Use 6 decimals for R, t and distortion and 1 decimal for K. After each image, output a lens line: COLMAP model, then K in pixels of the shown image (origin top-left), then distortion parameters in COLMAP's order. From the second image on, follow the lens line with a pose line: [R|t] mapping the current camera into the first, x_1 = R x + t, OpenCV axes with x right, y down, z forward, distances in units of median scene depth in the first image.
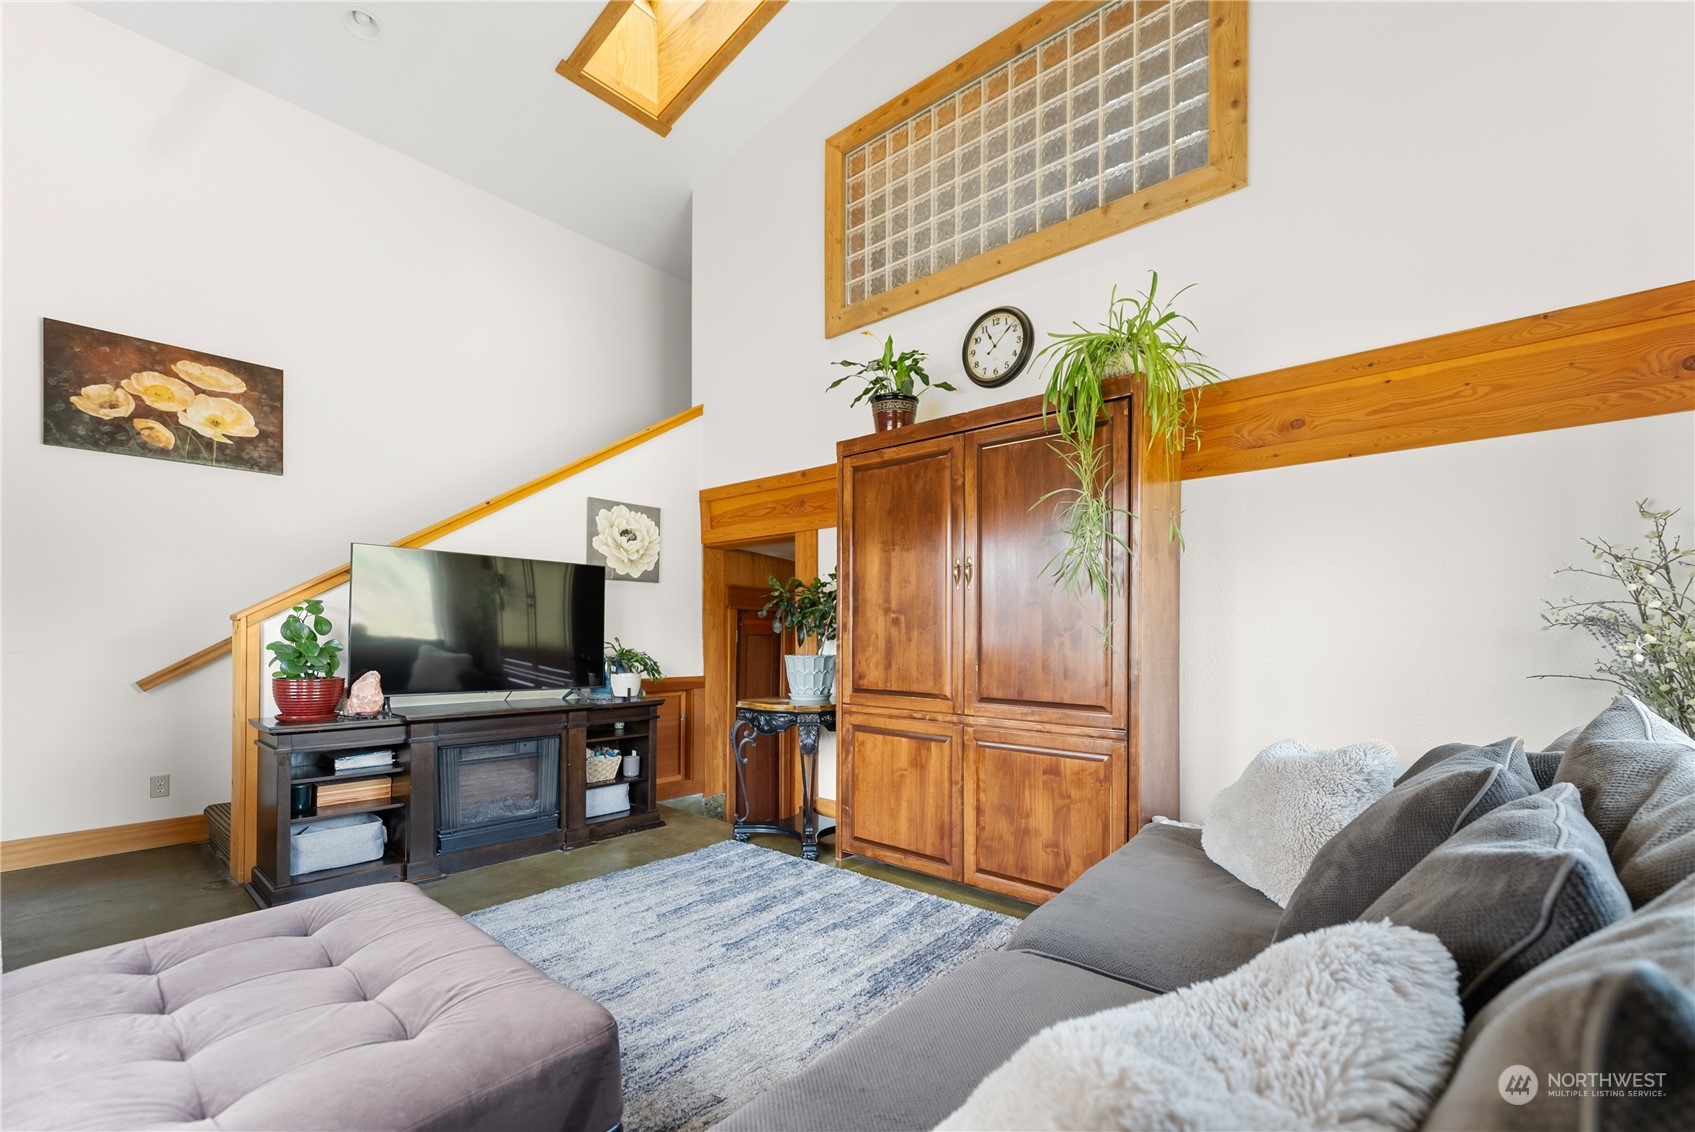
lens RADIAL K [[707.7, 0, 875.3], [0, 707.7, 627.9], [0, 0, 1]] dist [0.000766, -0.000291]
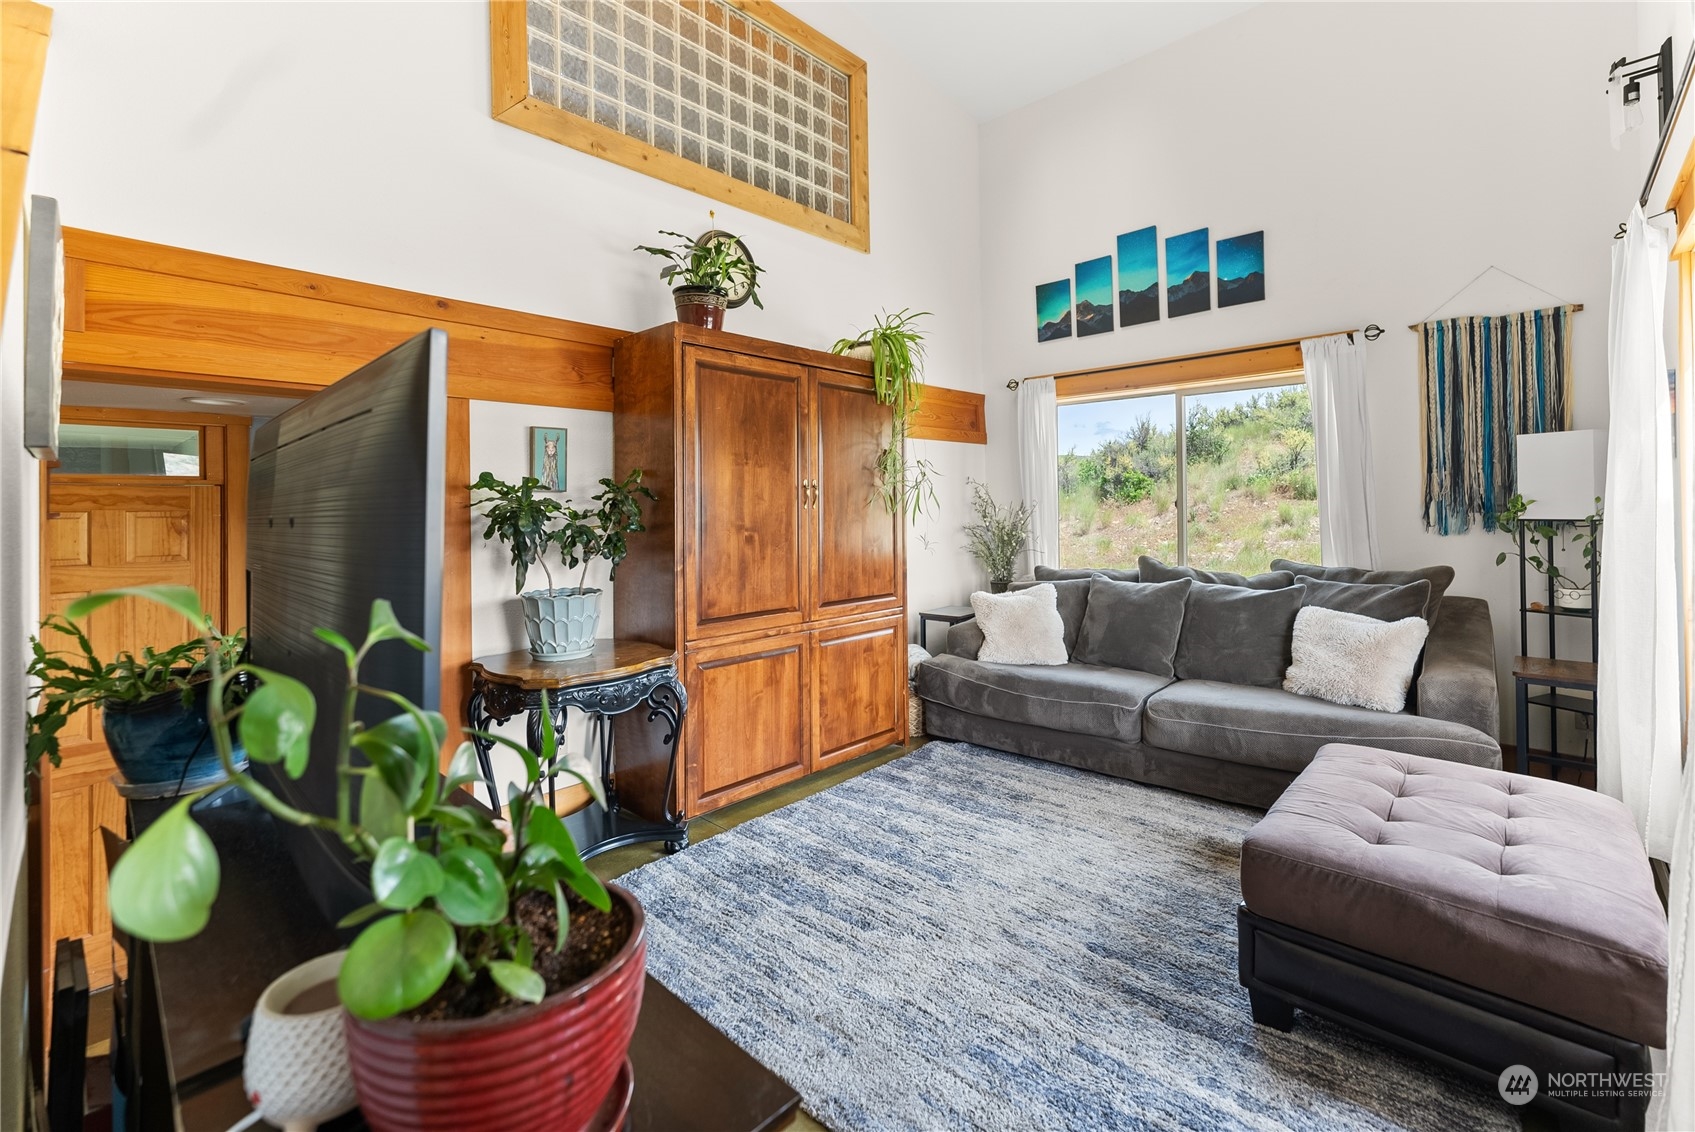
lens RADIAL K [[723.6, 0, 843.4], [0, 723.6, 497.5], [0, 0, 1]] dist [-0.002682, -0.000275]
pose [[0.071337, 0.007306, 0.997426, -0.935326], [-0.000268, 0.999973, -0.007306, -0.058852], [-0.997452, 0.000253, 0.071337, 0.808551]]
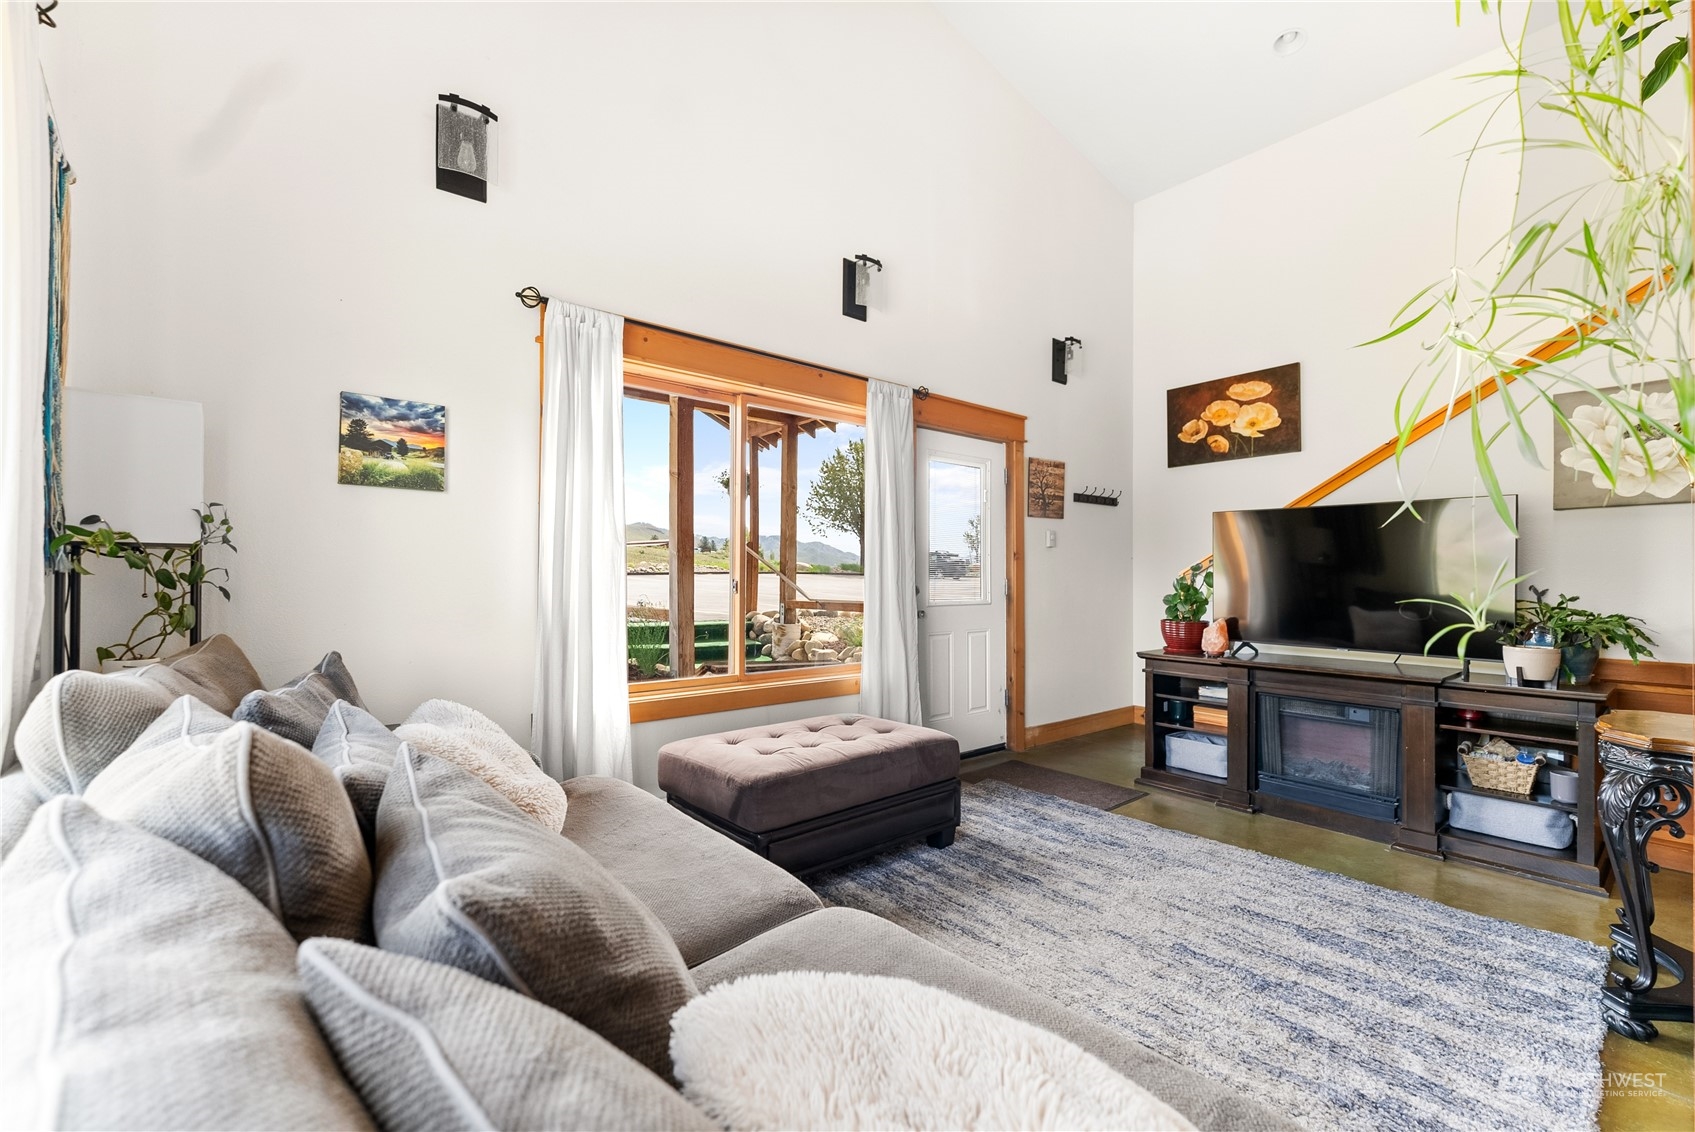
lens RADIAL K [[715.8, 0, 847.5], [0, 715.8, 566.0], [0, 0, 1]] dist [0.000247, 0.000072]
pose [[-0.179846, -0.020623, -0.983479, 0.564778], [0.007696, 0.999720, -0.022371, -0.004519], [0.983665, -0.011592, -0.179637, 0.572508]]
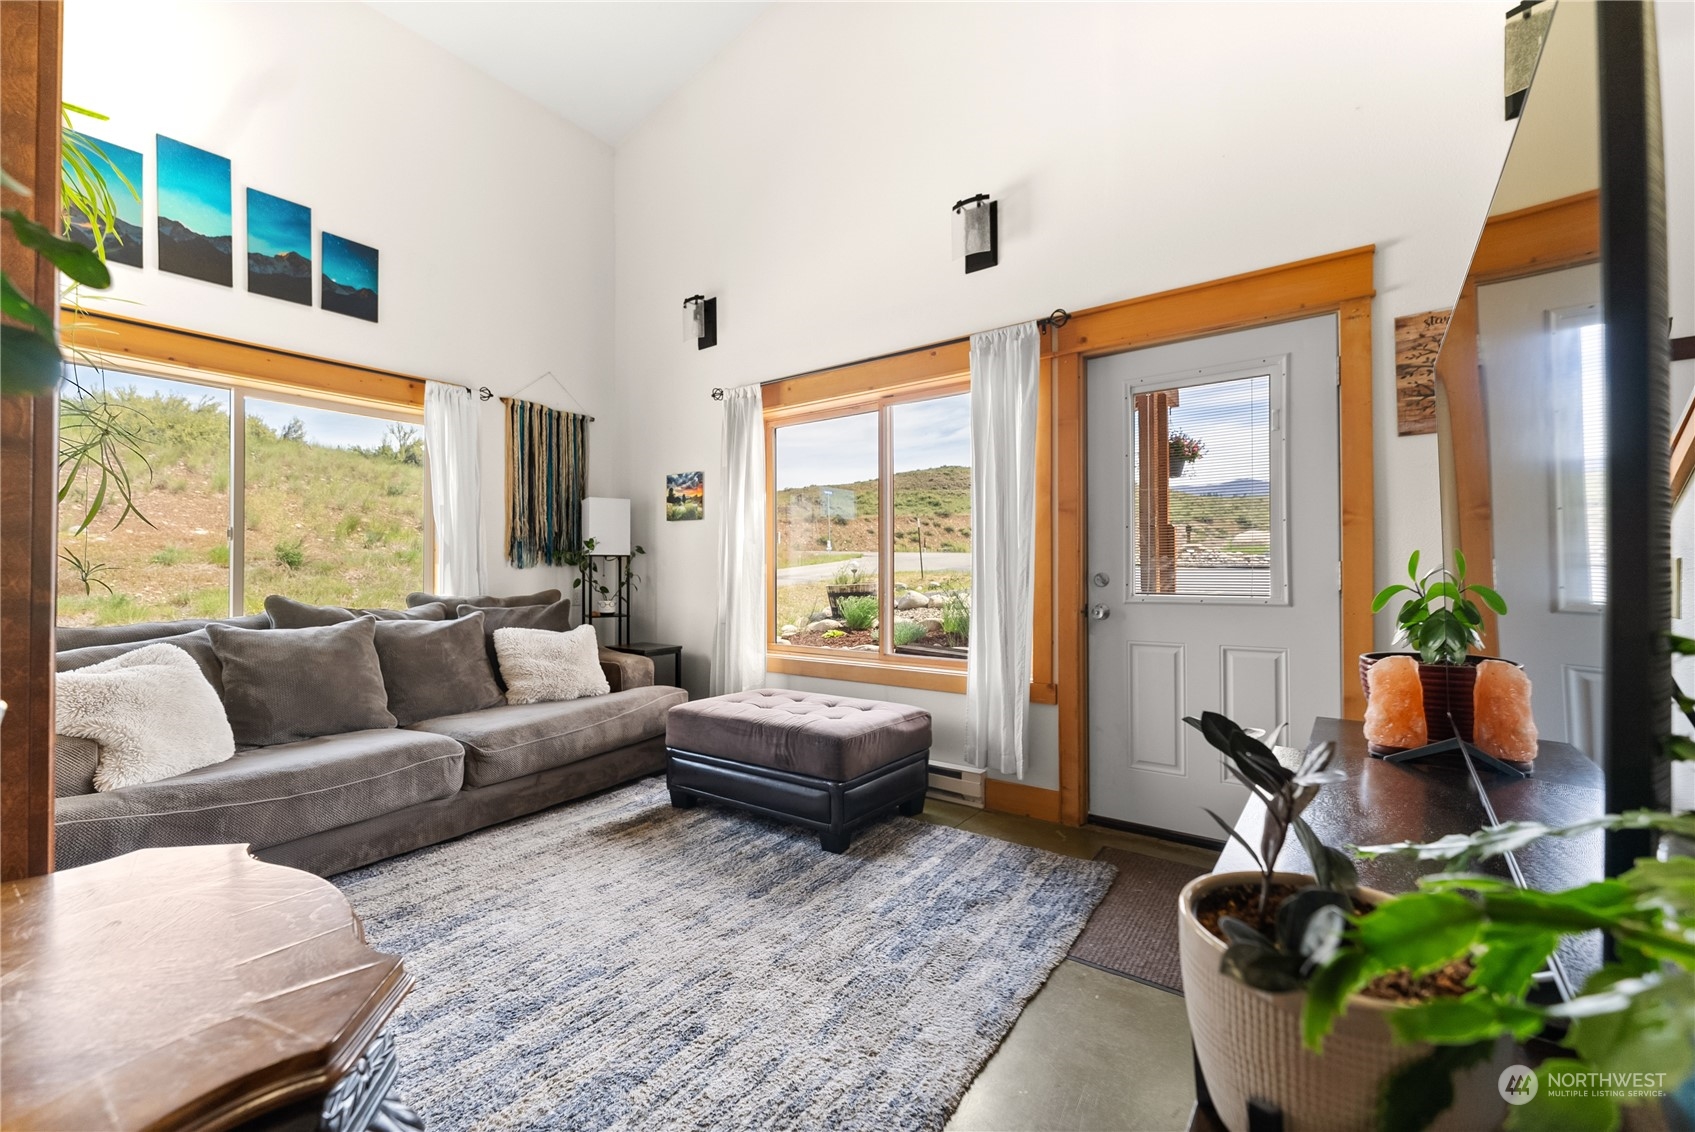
lens RADIAL K [[690.2, 0, 847.5], [0, 690.2, 566.0], [0, 0, 1]] dist [-0.000501, -0.000354]
pose [[-0.998661, -0.004677, -0.051524, -0.334857], [-0.003355, 0.999664, -0.025715, 0.017342], [0.051627, -0.025508, -0.998341, 1.346148]]
